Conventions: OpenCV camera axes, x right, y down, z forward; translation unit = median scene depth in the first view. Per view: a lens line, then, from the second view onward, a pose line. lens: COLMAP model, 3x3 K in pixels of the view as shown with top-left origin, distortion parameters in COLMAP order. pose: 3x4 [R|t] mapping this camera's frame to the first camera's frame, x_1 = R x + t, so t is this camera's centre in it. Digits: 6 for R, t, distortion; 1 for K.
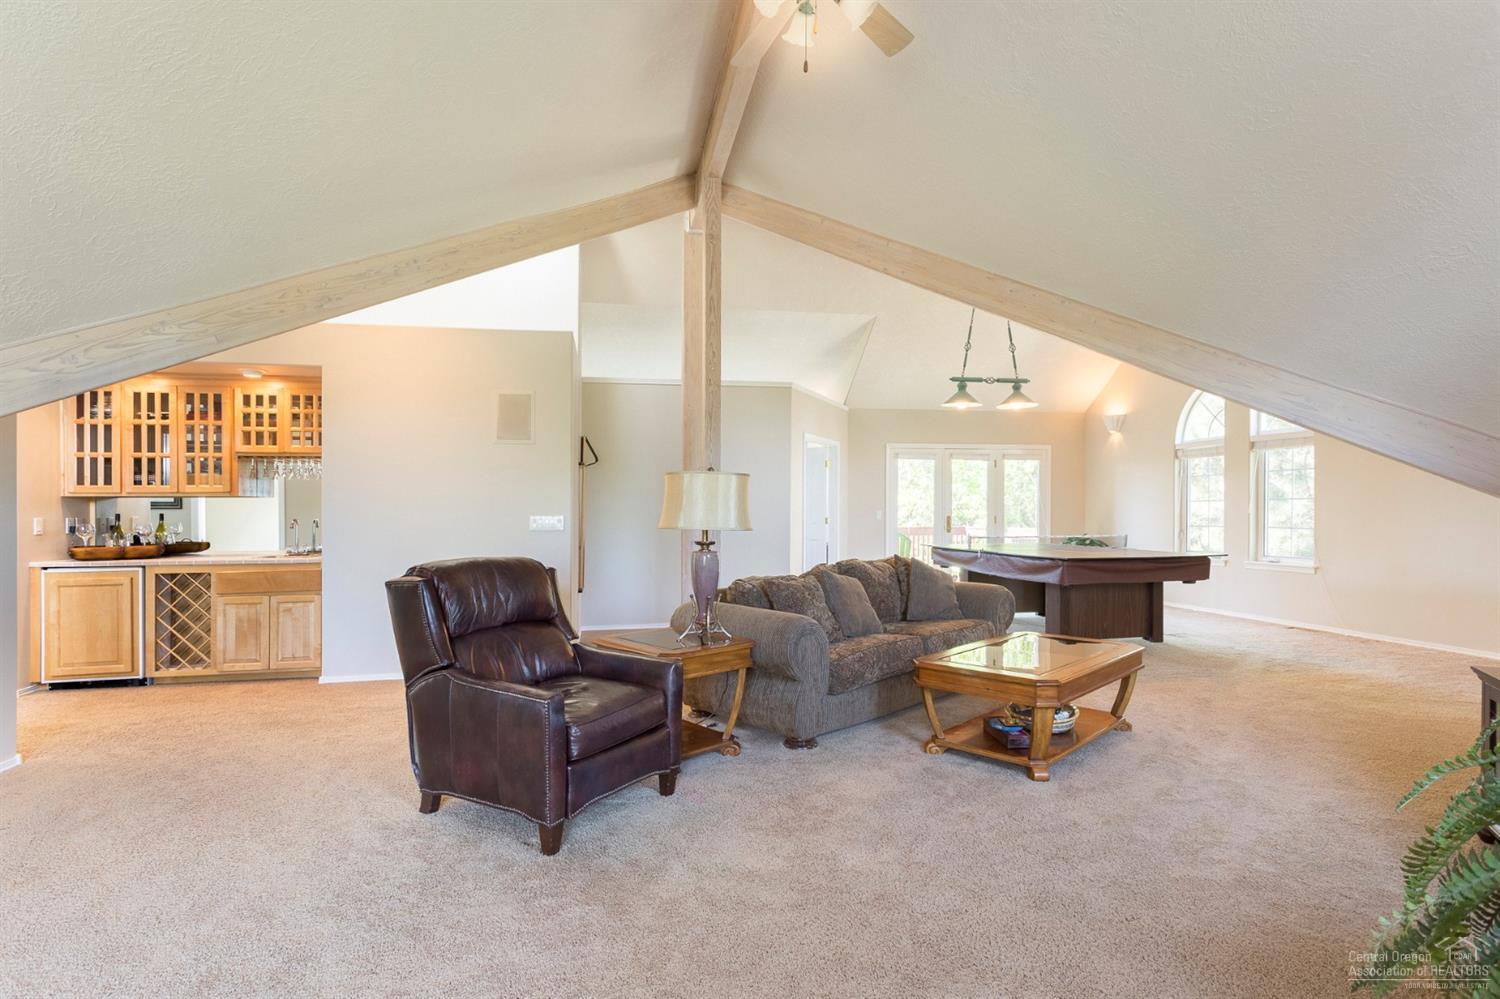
lens RADIAL K [[727.2, 0, 750.8], [0, 727.2, 512.1], [0, 0, 1]] dist [0.004322, -0.000093]
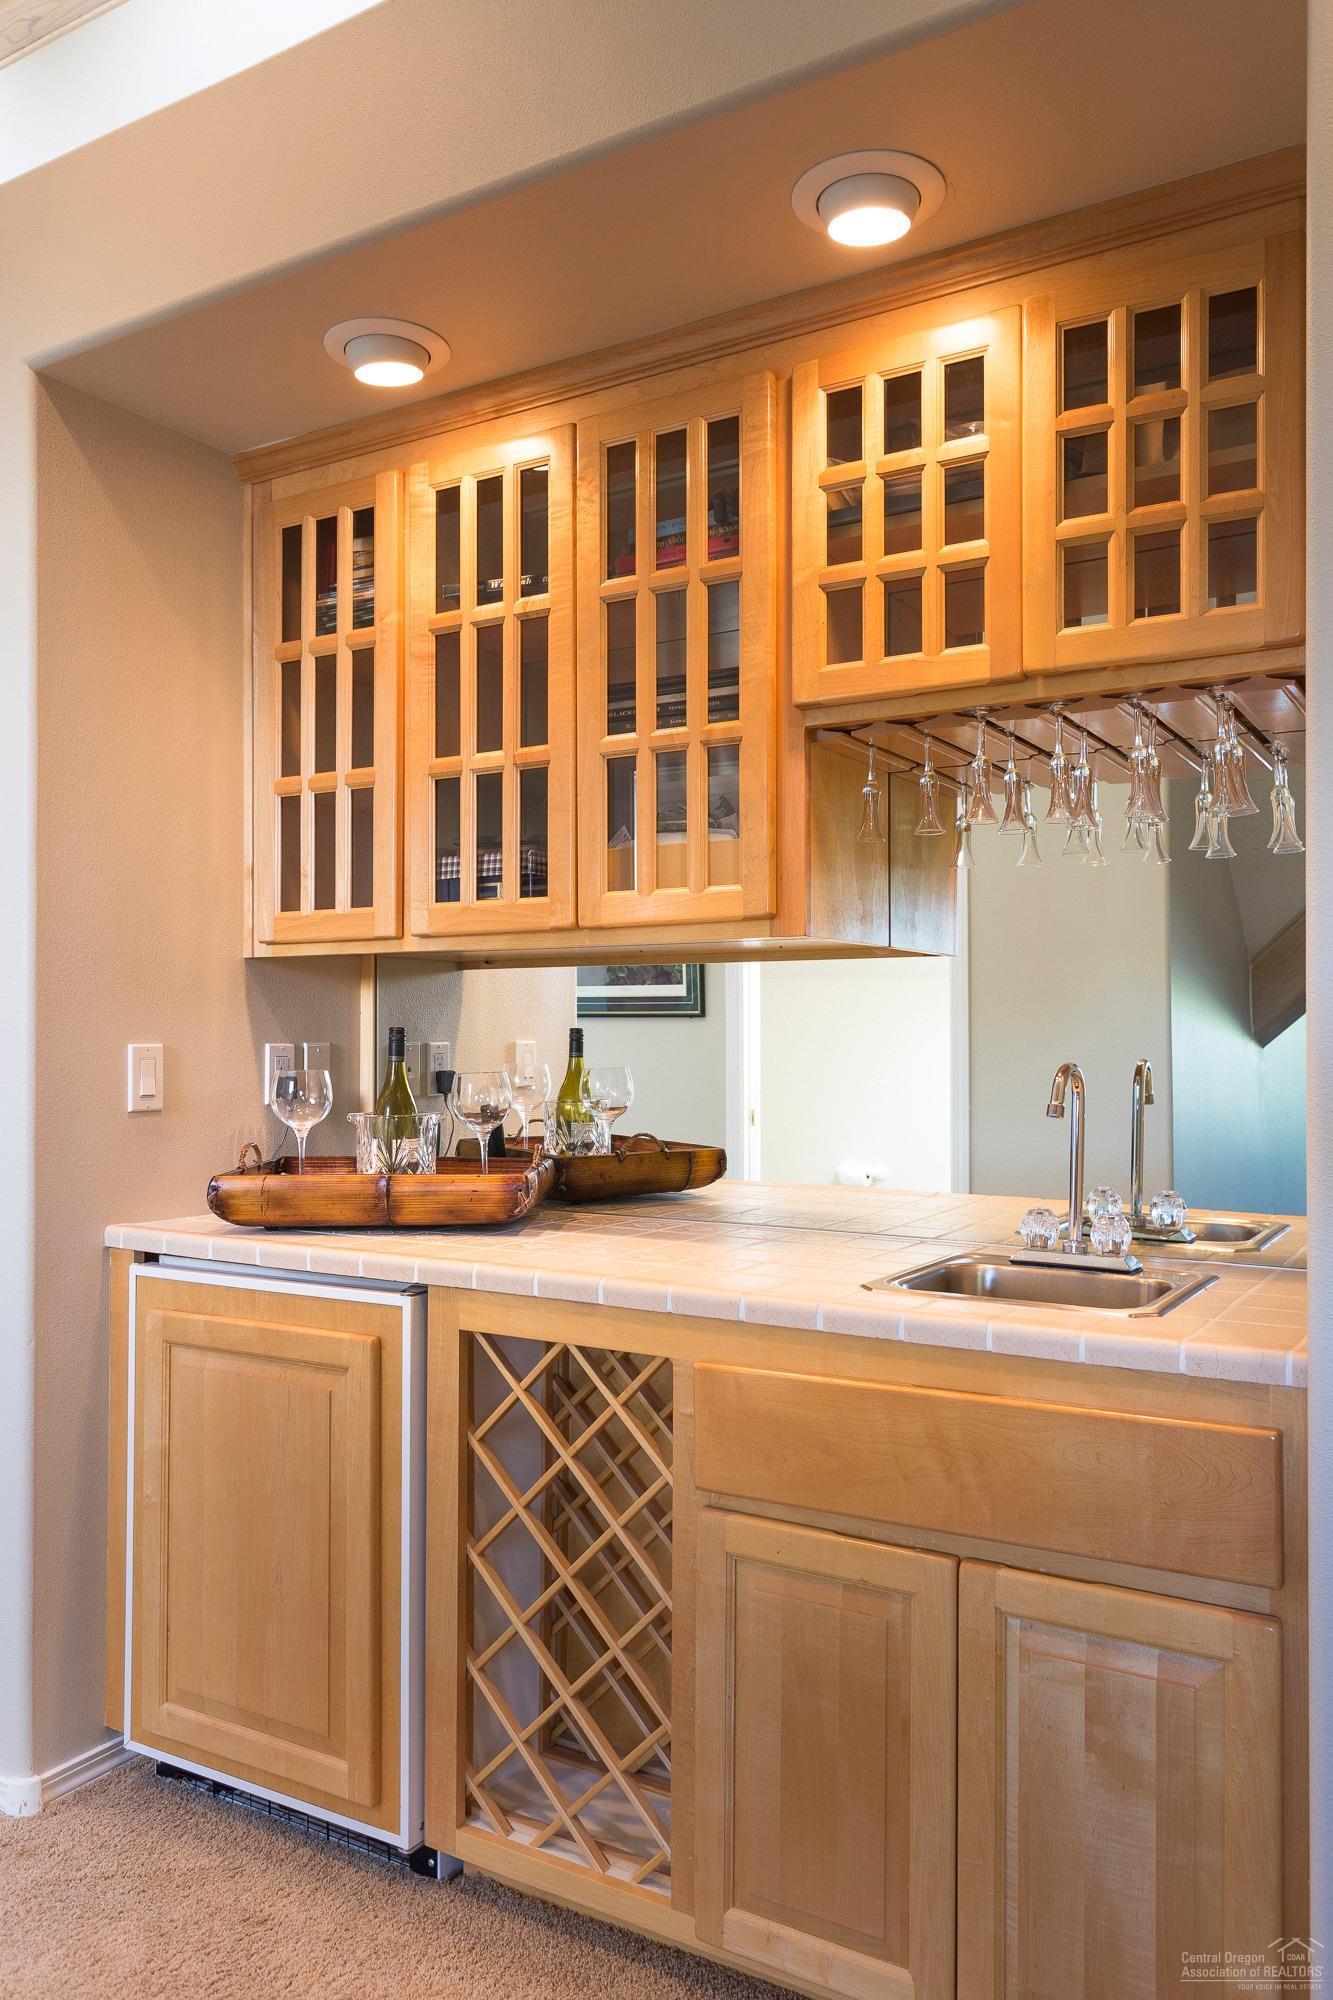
lens RADIAL K [[1501.7, 0, 667.5], [0, 1501.7, 1008.6], [0, 0, 1]] dist [0.008170, 0.000843]
pose [[0.738120, -0.006230, -0.674641, -0.476059], [-0.005020, 0.999879, -0.014725, 0.002658], [0.674651, 0.014256, 0.737999, 0.701701]]
